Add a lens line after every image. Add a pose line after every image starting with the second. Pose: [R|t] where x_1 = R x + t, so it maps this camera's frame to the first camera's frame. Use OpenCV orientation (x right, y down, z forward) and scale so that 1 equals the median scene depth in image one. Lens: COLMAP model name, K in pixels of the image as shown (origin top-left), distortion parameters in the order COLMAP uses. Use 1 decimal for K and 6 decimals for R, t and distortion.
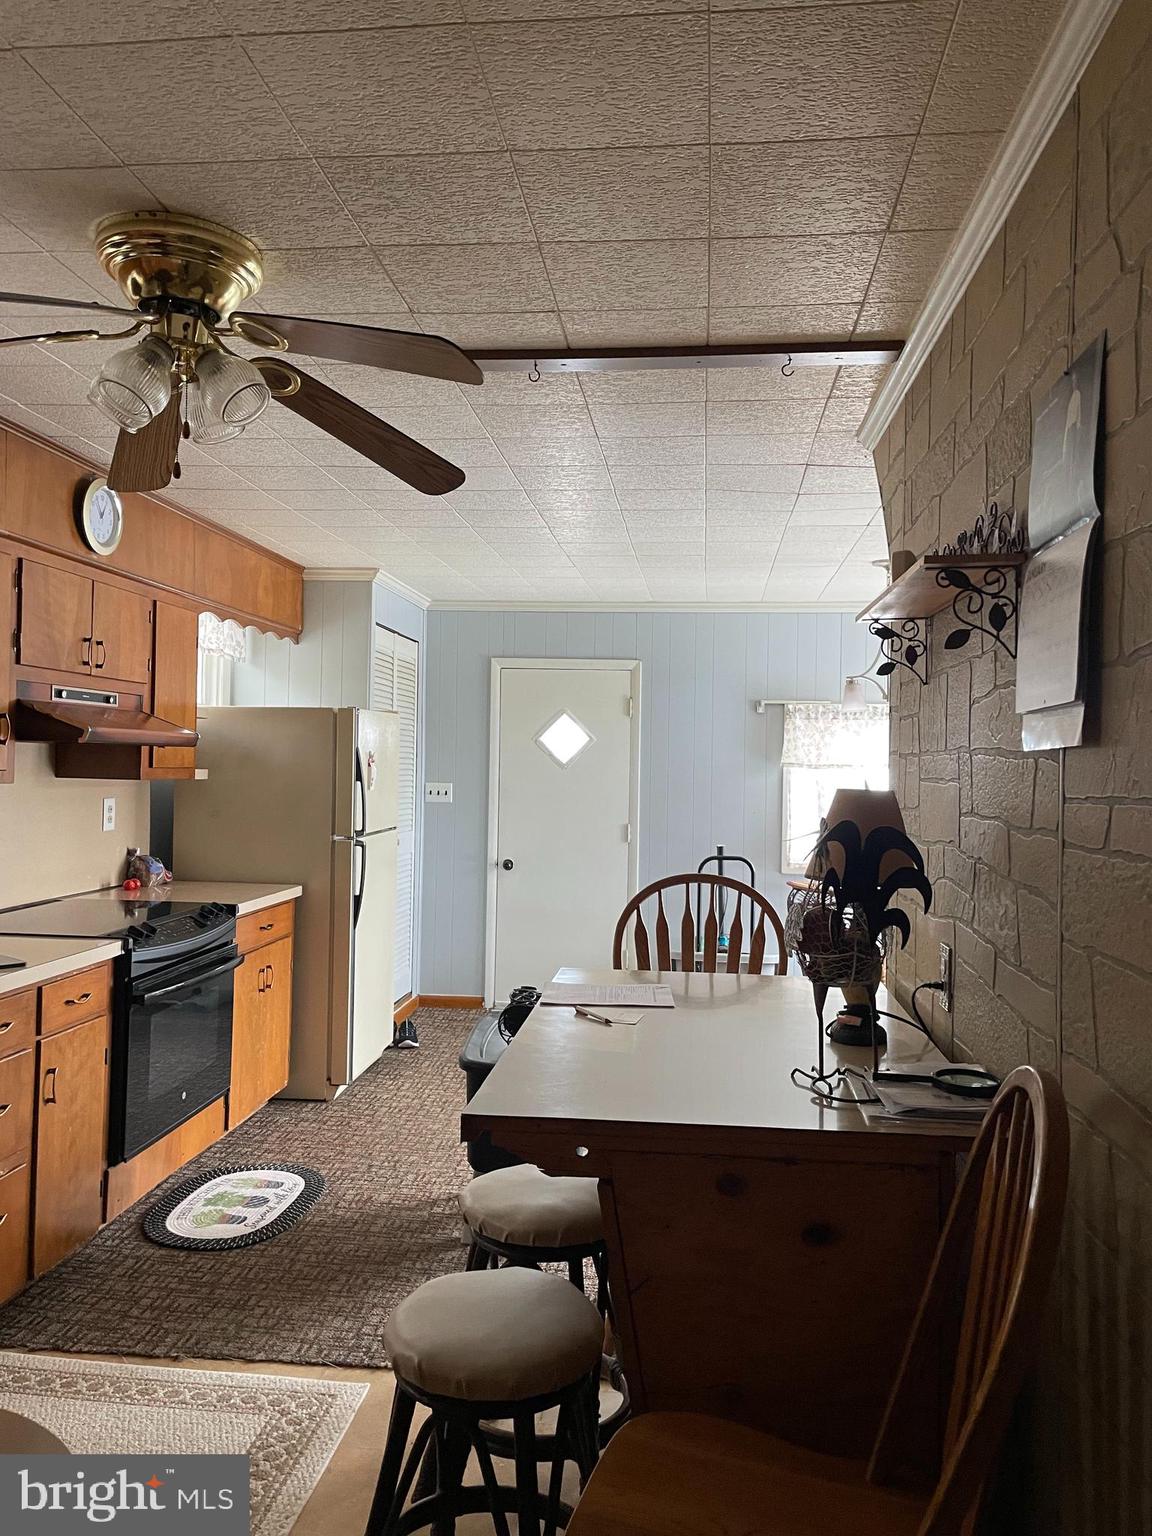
lens RADIAL K [[1160.9, 0, 605.1], [0, 1160.9, 761.4], [0, 0, 1]] dist [0.095182, -0.120592]
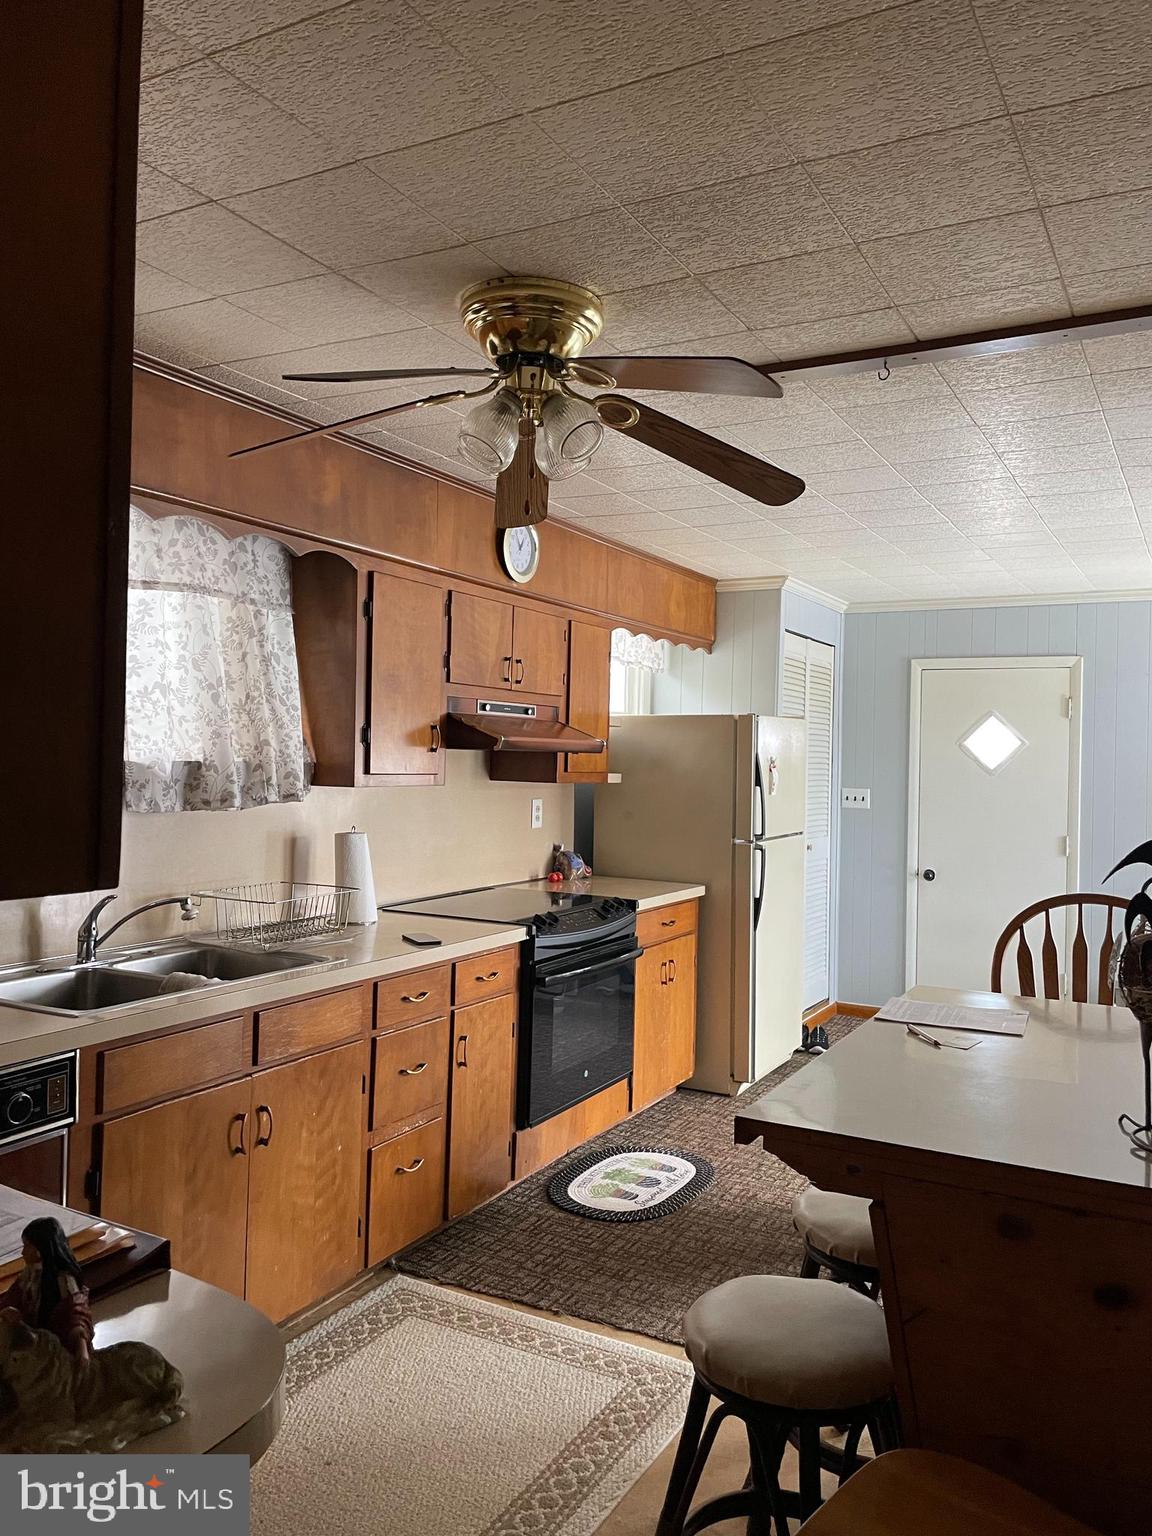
lens RADIAL K [[1160.9, 0, 585.7], [0, 1160.9, 762.6], [0, 0, 1]] dist [0.095182, -0.120592]
pose [[0.922911, 0.002361, -0.385006, 0.070976], [-0.003306, 0.999993, -0.001791, -0.002533], [0.384999, 0.002926, 0.922912, 0.002066]]
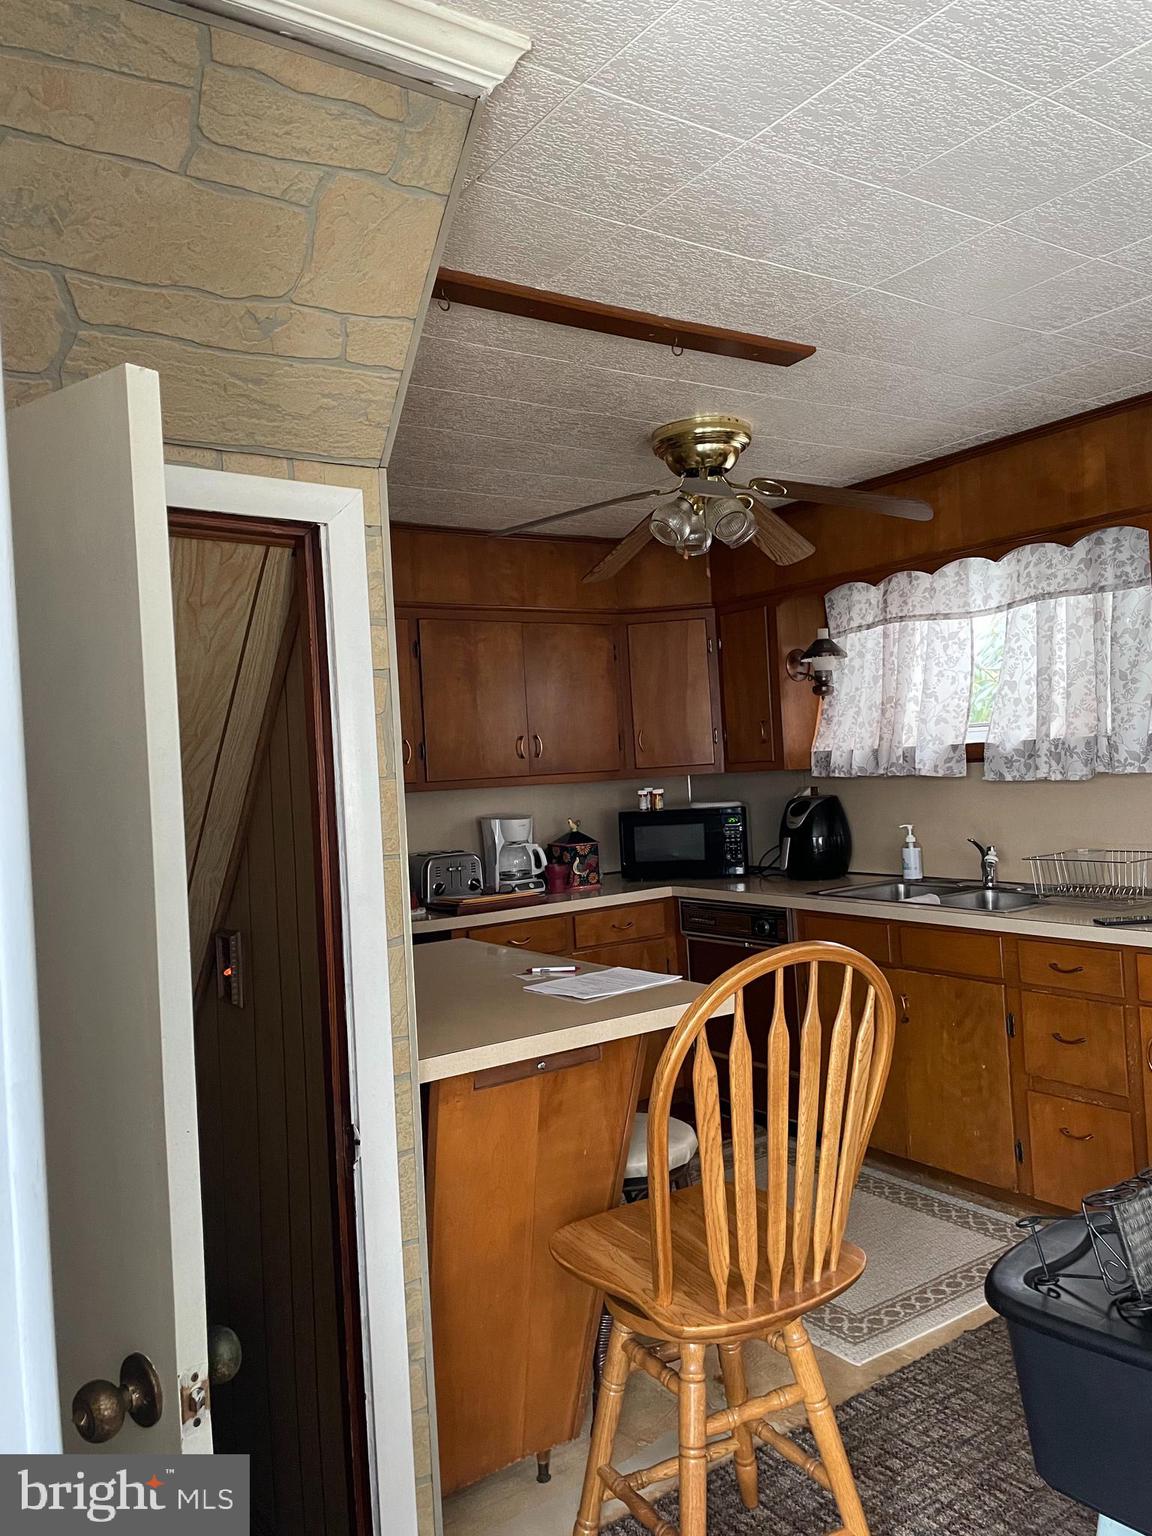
lens RADIAL K [[1160.9, 0, 576.6], [0, 1160.9, 768.3], [0, 0, 1]] dist [0.095182, -0.120592]
pose [[-0.767147, 0.026636, -0.640918, 0.470332], [0.041127, 0.999124, -0.007704, 0.012748], [0.640151, -0.032269, -0.767571, 1.231951]]
